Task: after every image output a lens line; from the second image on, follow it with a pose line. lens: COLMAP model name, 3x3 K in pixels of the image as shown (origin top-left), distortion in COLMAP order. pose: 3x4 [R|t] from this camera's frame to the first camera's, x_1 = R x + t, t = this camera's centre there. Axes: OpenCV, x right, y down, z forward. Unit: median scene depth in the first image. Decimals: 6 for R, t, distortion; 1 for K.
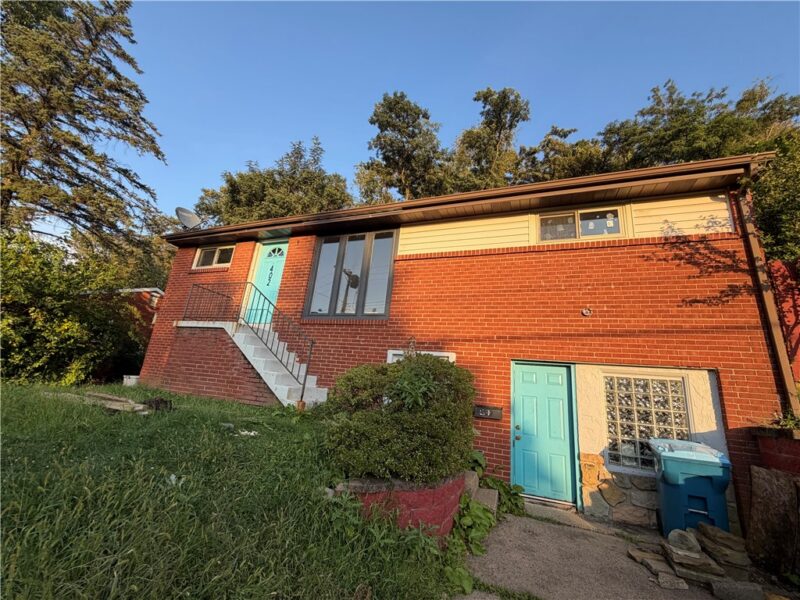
lens RADIAL K [[330.3, 0, 400.6], [0, 330.3, 300.9], [0, 0, 1]] dist [-0.000966, 0.000314]
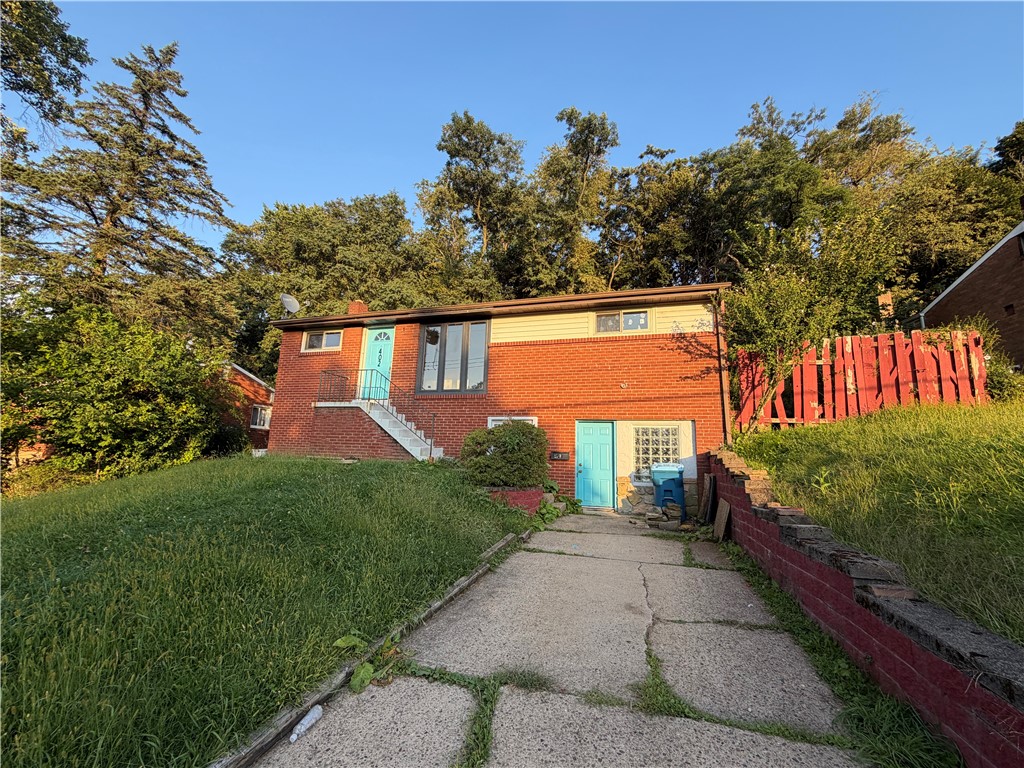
lens RADIAL K [[422.8, 0, 512.7], [0, 422.8, 385.1], [0, 0, 1]] dist [-0.000966, 0.000314]
pose [[0.995597, -0.049582, 0.079549, -0.058904], [0.040838, 0.993310, 0.108013, -0.138875], [-0.084373, -0.104288, 0.990962, -0.601295]]
